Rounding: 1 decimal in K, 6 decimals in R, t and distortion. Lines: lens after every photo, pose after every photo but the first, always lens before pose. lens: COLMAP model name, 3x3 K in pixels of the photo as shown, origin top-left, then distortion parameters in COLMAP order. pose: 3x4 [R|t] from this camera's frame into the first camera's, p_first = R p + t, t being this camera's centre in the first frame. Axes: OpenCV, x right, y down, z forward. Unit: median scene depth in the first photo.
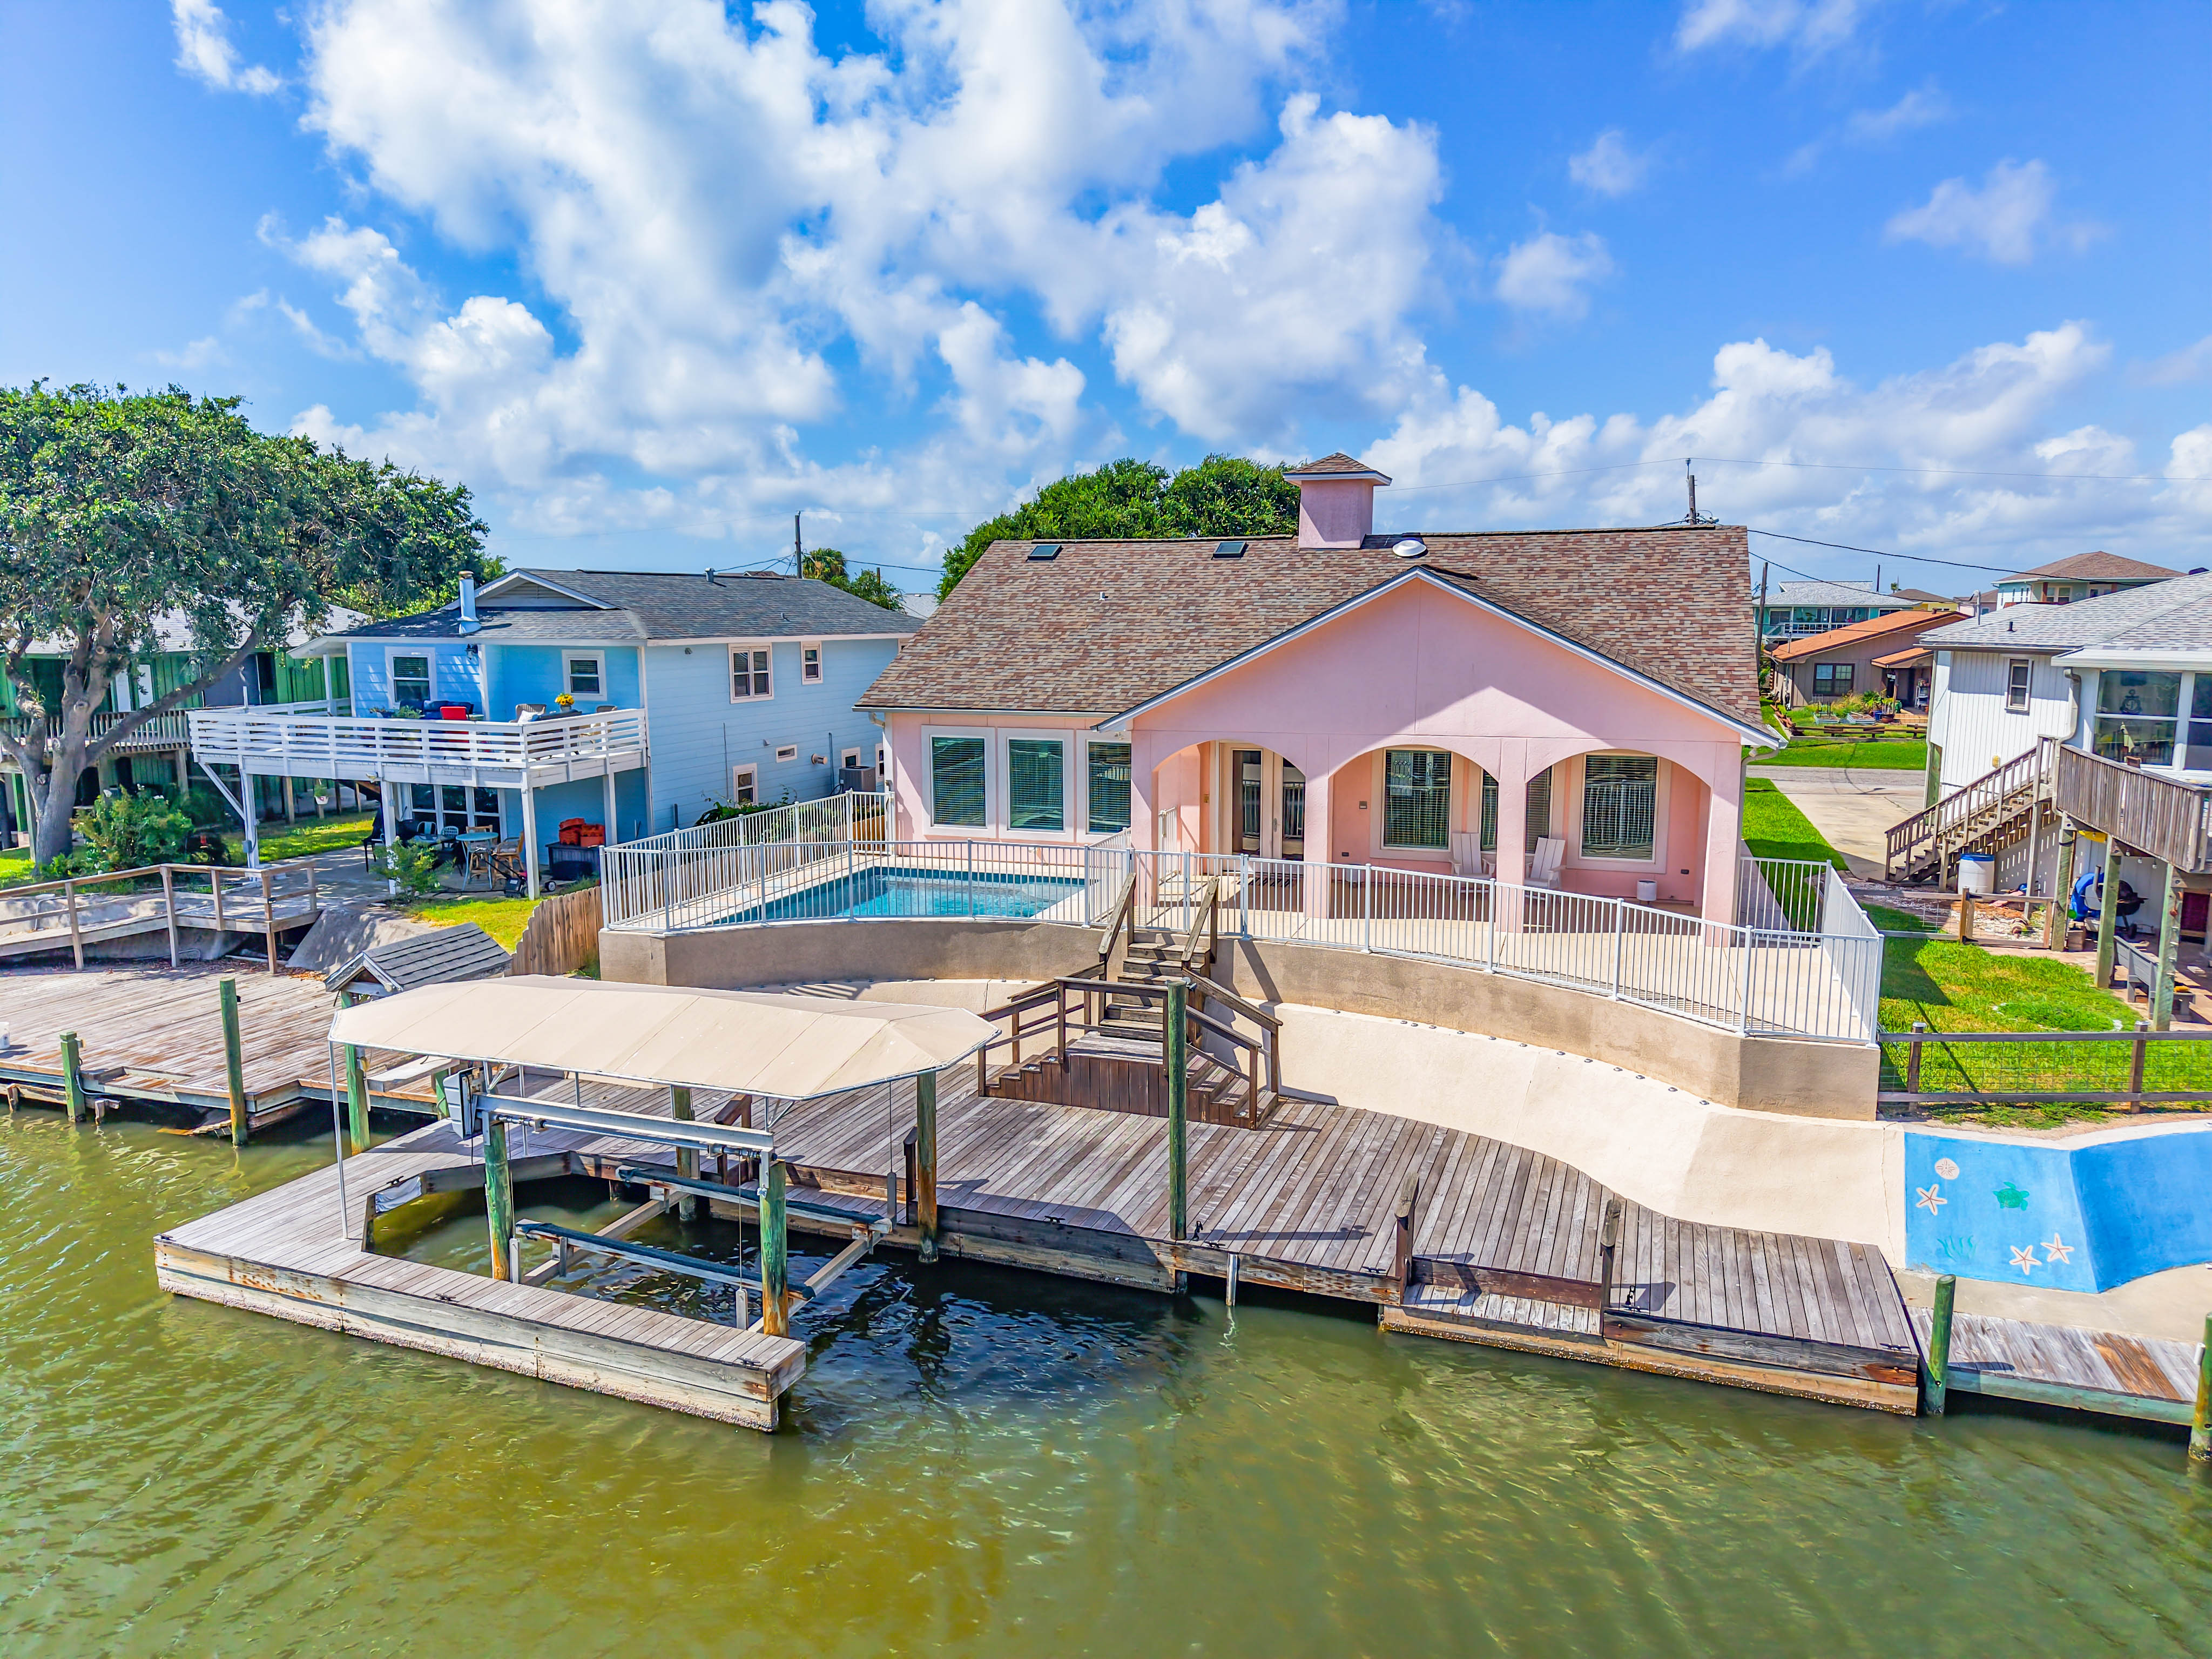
lens RADIAL K [[1473.6, 0, 1114.0], [0, 1473.6, 832.1], [0, 0, 1]] dist [0.037808, -0.039958]
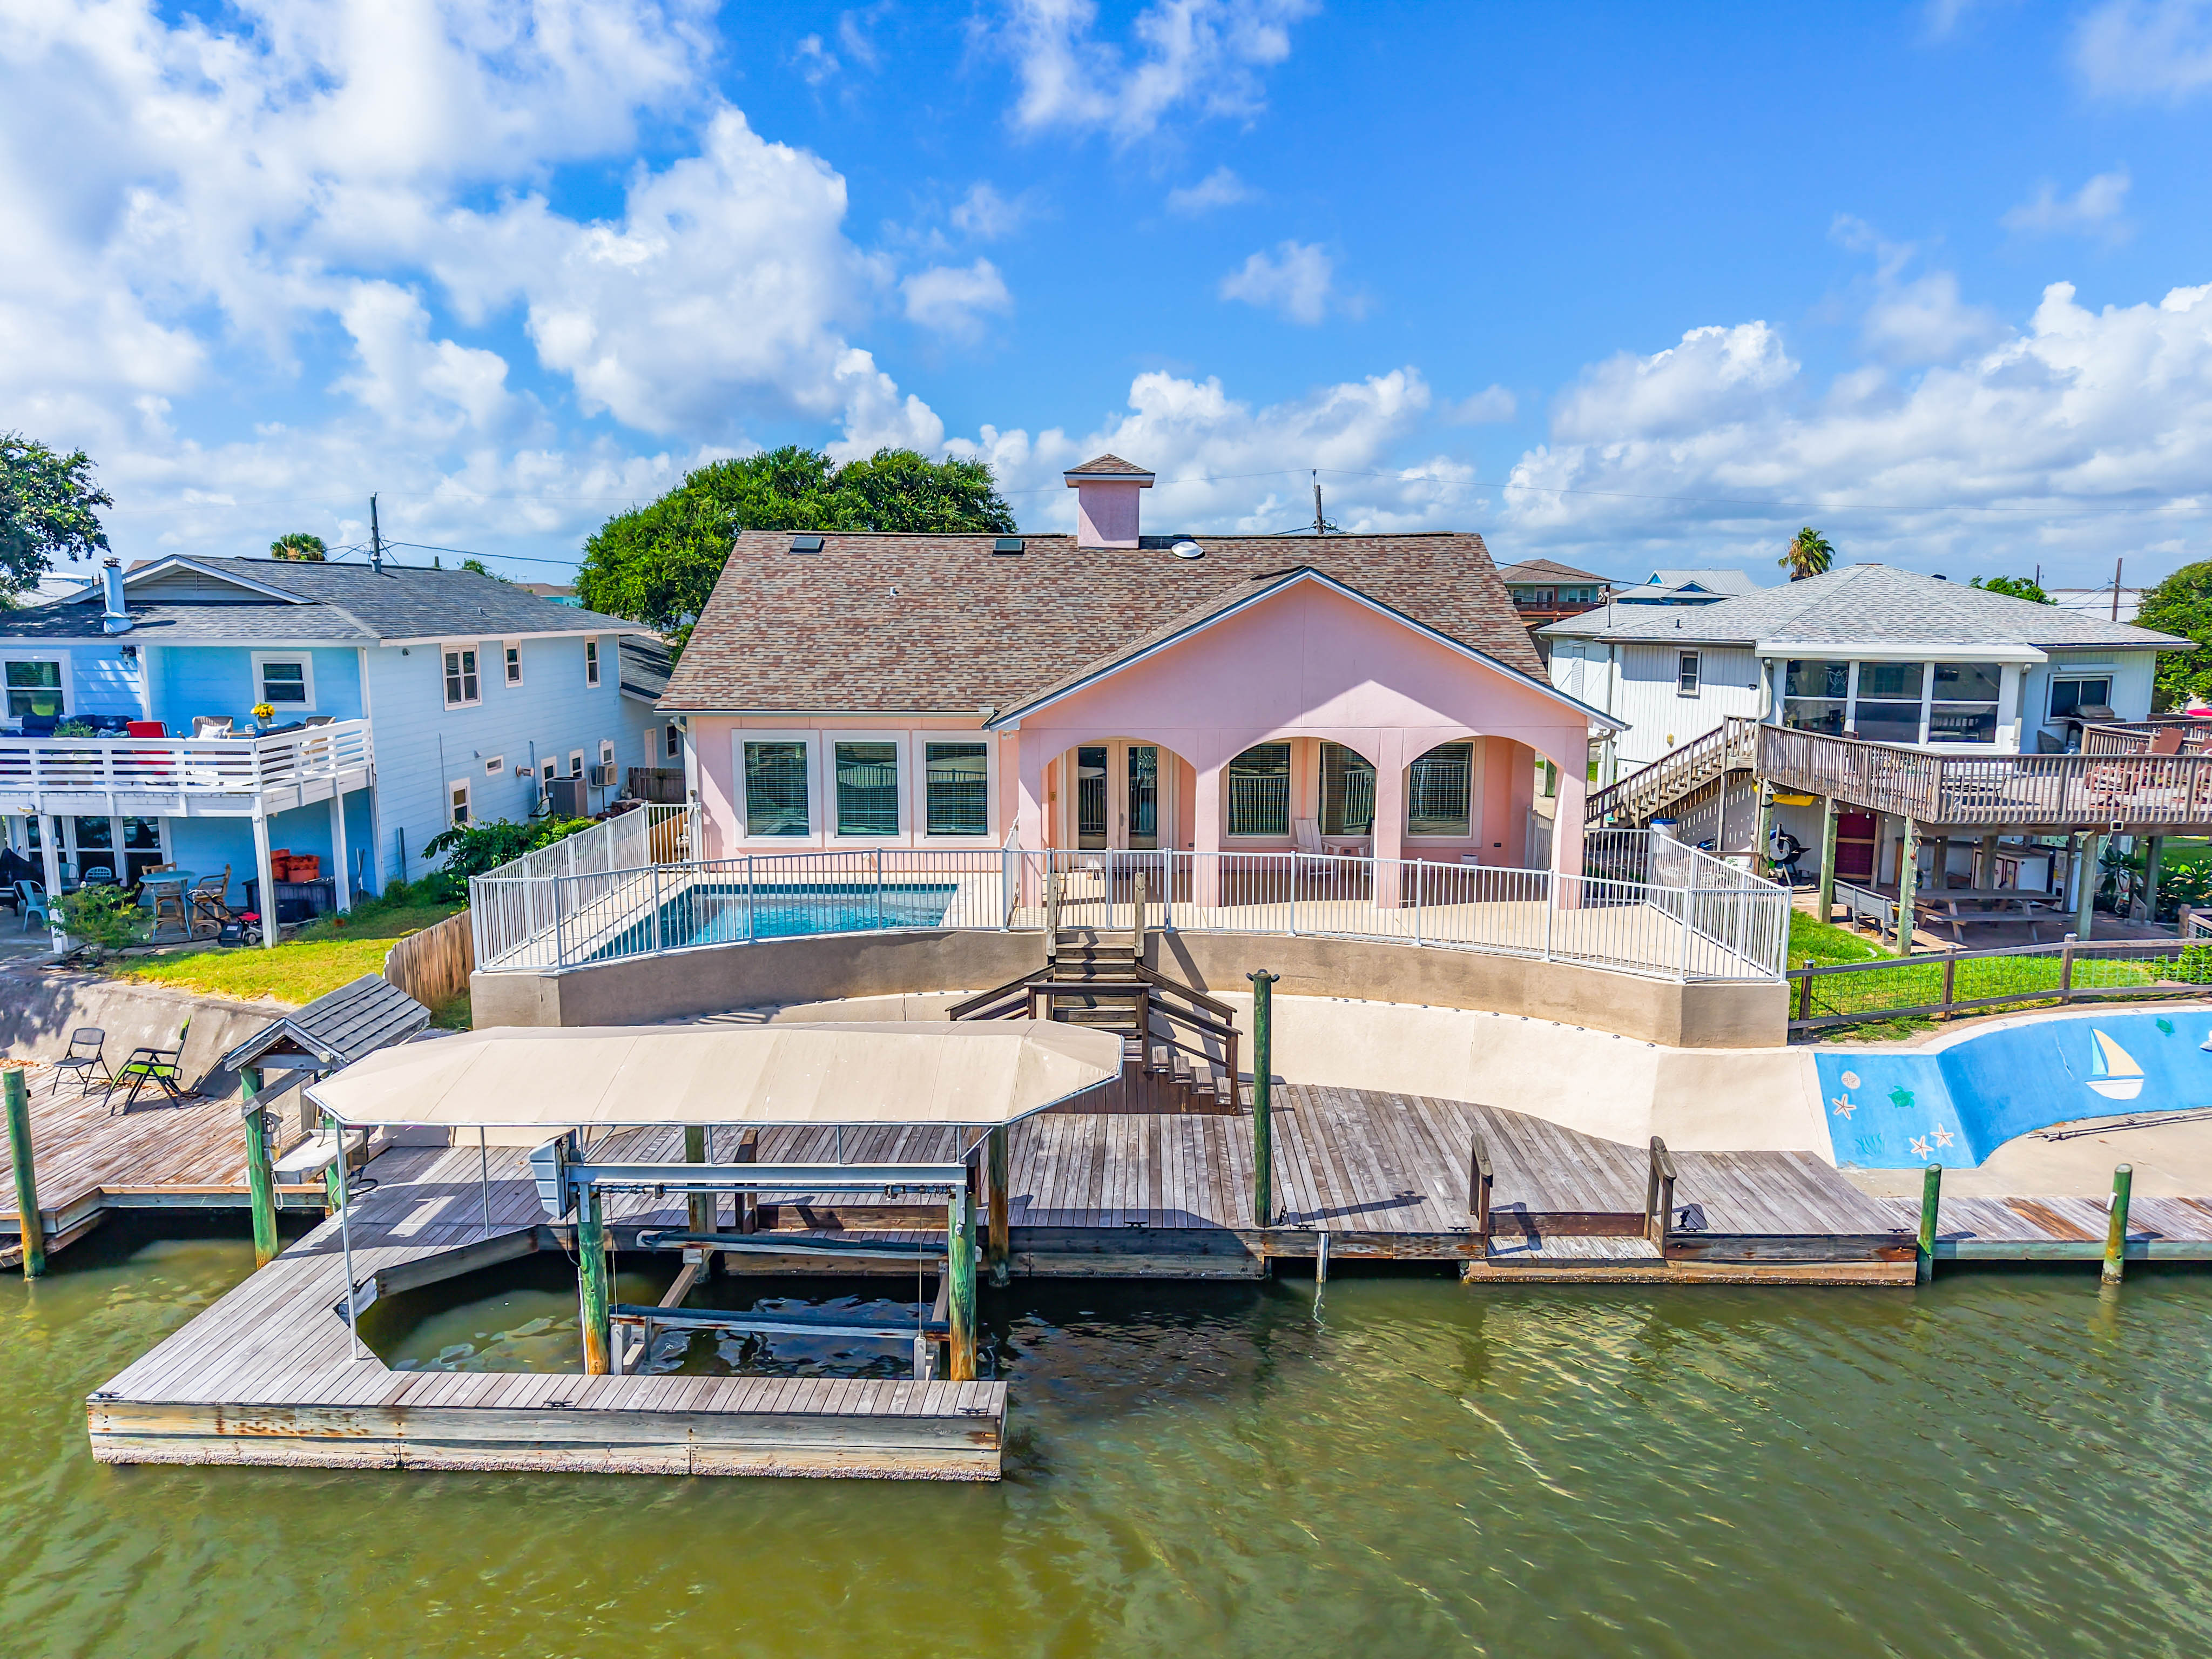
lens RADIAL K [[1473.6, 0, 1114.0], [0, 1473.6, 832.1], [0, 0, 1]] dist [0.037808, -0.039958]
pose [[0.943180, -0.047169, 0.328916, -0.337118], [0.046400, 0.998871, 0.010192, -0.010067], [-0.329026, 0.005649, 0.944304, 0.062844]]
